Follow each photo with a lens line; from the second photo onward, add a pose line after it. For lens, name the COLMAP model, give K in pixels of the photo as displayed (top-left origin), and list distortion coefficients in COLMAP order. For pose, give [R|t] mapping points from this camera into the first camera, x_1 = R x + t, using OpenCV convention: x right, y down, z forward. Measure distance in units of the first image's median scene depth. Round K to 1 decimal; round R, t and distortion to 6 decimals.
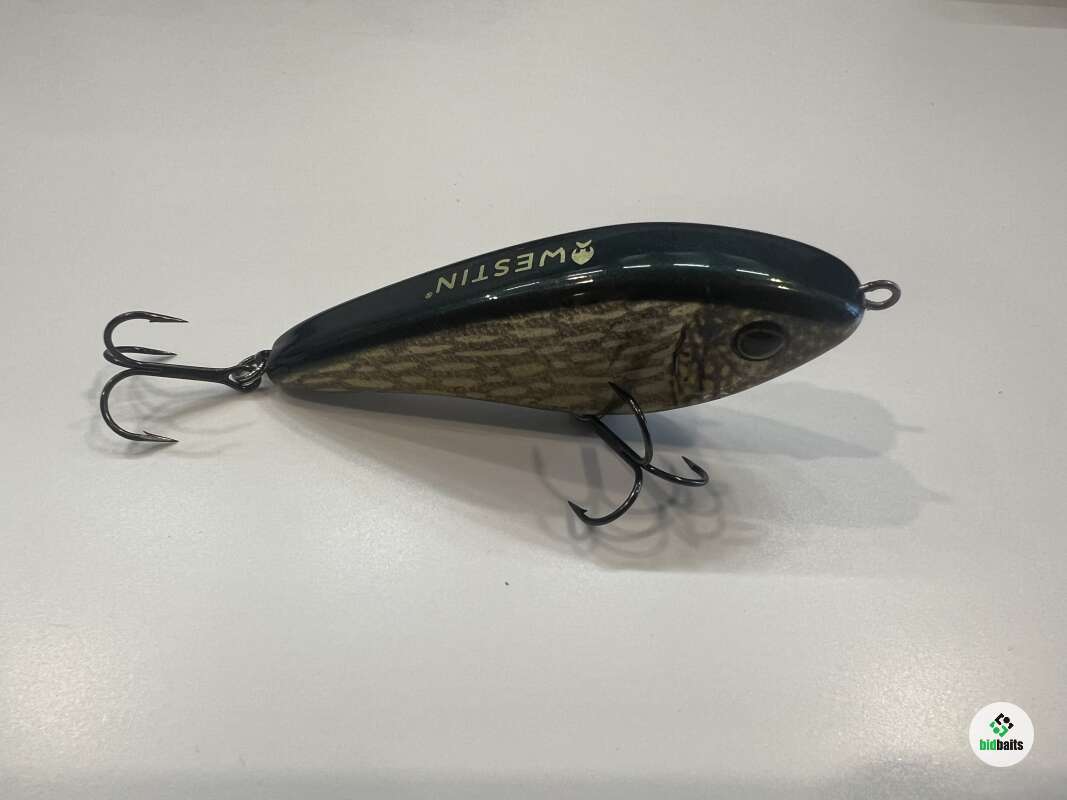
lens RADIAL K [[808.7, 0, 535.4], [0, 808.7, 398.3], [0, 0, 1]] dist [0.007451, 0.002273]
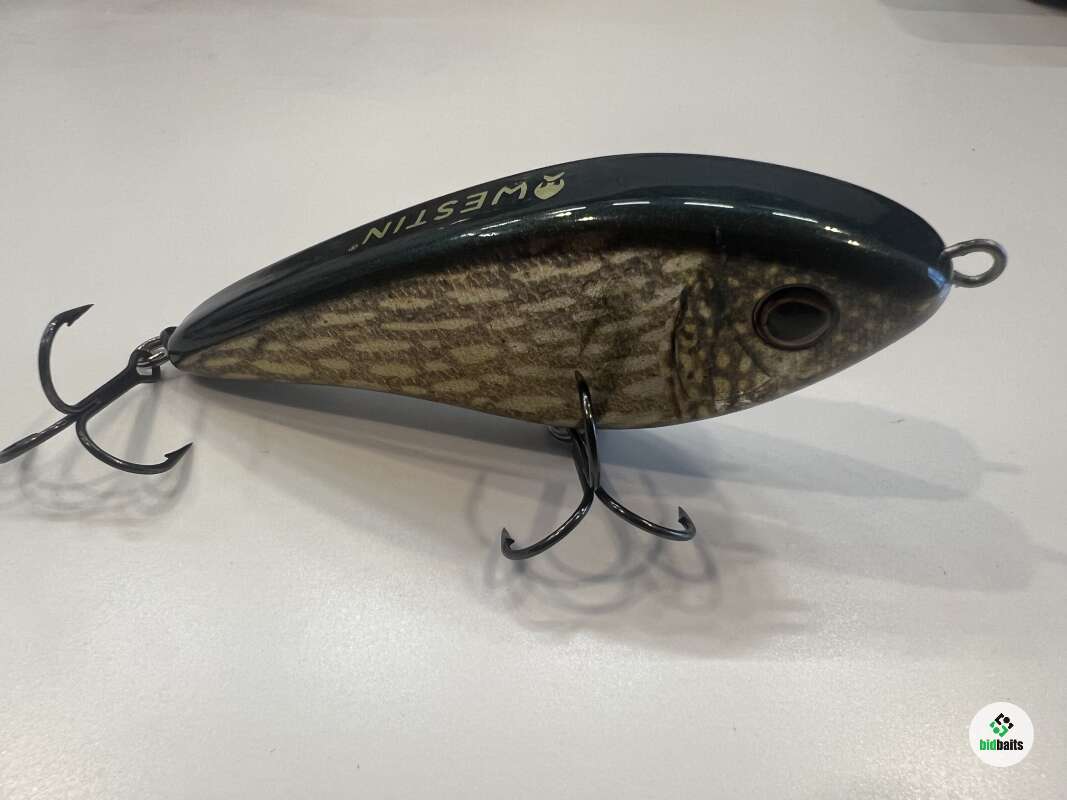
lens RADIAL K [[808.7, 0, 531.1], [0, 808.7, 402.1], [0, 0, 1]] dist [0.007451, 0.002273]
pose [[0.994371, 0.059209, -0.087866, 0.113402], [-0.067468, 0.993263, -0.094213, 0.079352], [0.081695, 0.099611, 0.991667, 0.286999]]
